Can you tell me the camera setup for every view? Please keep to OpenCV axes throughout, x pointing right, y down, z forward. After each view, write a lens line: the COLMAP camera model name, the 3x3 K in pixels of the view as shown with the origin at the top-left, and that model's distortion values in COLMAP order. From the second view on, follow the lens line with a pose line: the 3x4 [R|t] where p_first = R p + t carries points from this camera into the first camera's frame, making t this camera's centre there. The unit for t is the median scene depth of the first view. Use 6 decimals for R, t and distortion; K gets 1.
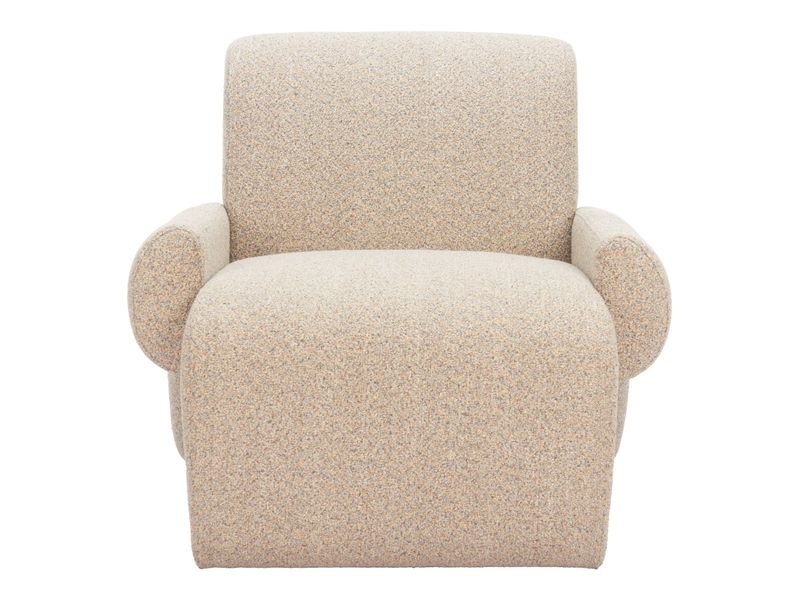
lens RADIAL K [[1740.4, 0, 399.7], [0, 1740.4, 303.5], [0, 0, 1]] dist [0.071736, 0.000000]
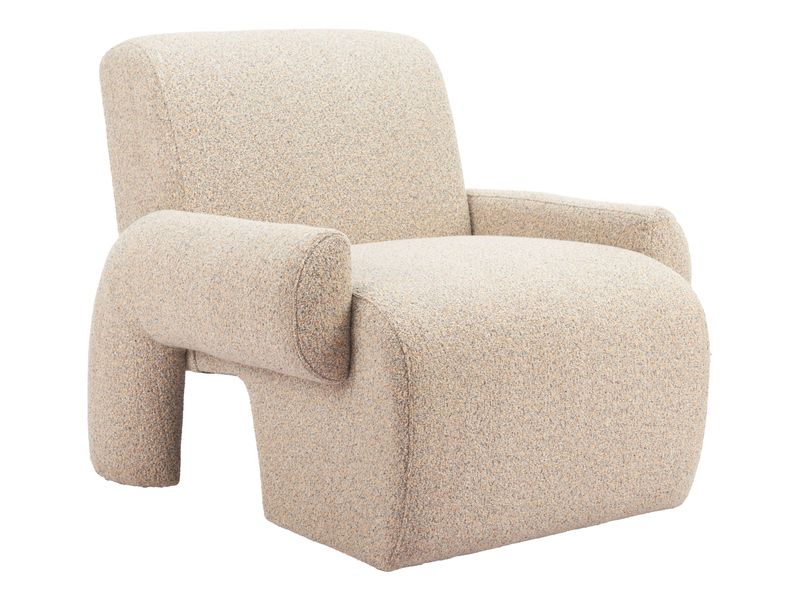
lens RADIAL K [[1627.4, 0, 400.0], [0, 1627.4, 294.6], [0, 0, 1]] dist [0.084812, 0.000000]
pose [[0.862814, -0.101477, 0.495232, -0.565804], [0.097577, 0.994654, 0.033809, -0.037040], [-0.496015, 0.019153, 0.868103, 0.189409]]
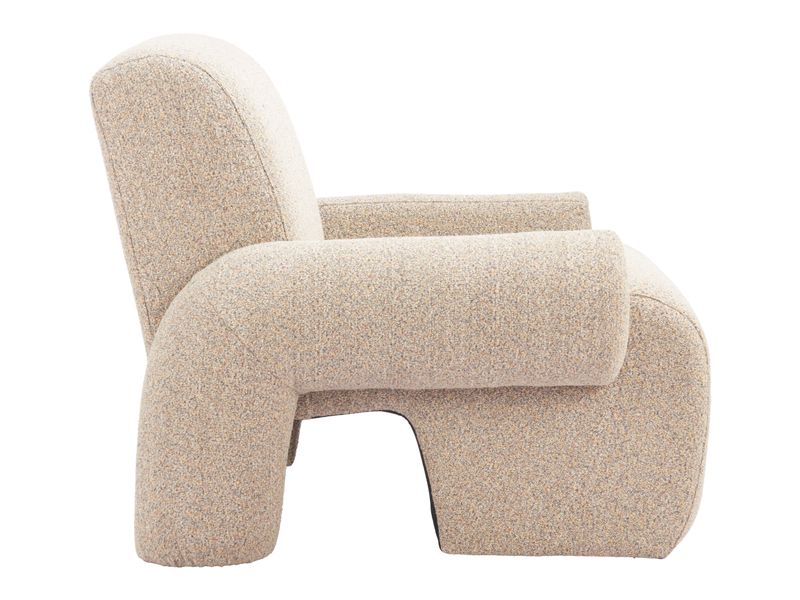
lens RADIAL K [[1627.4, 0, 400.2], [0, 1627.4, 301.4], [0, 0, 1]] dist [0.084812, 0.000000]
pose [[0.272450, -0.186498, 0.943923, -1.039517], [0.184844, 0.972907, 0.138872, -0.154731], [-0.944248, 0.136642, 0.299541, 0.845397]]
